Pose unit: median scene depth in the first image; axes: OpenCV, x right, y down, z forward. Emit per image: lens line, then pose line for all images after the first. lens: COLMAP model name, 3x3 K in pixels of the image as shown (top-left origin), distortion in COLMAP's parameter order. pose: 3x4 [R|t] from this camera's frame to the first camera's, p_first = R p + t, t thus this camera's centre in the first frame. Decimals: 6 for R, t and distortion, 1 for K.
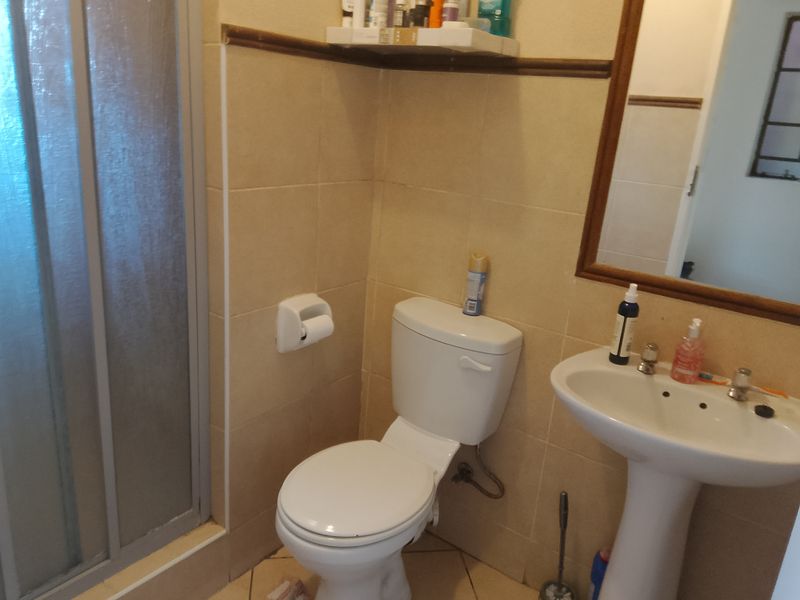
lens RADIAL K [[626.9, 0, 394.7], [0, 626.9, 301.8], [0, 0, 1]] dist [0.113343, -0.082904]
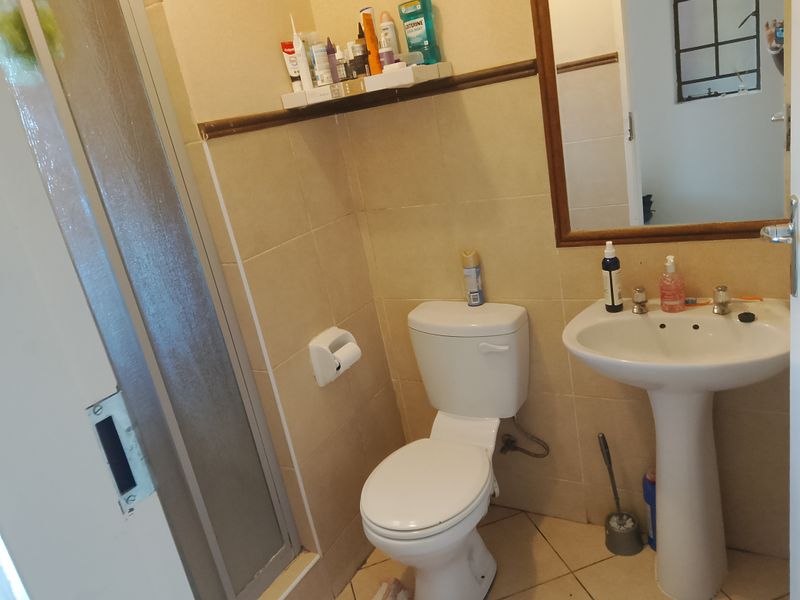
lens RADIAL K [[626.9, 0, 394.7], [0, 626.9, 301.8], [0, 0, 1]] dist [0.113343, -0.082904]
pose [[0.958812, -0.282866, 0.025799, -0.047565], [0.282773, 0.959159, 0.007263, -0.036891], [-0.026800, 0.000332, 0.999641, -0.116884]]
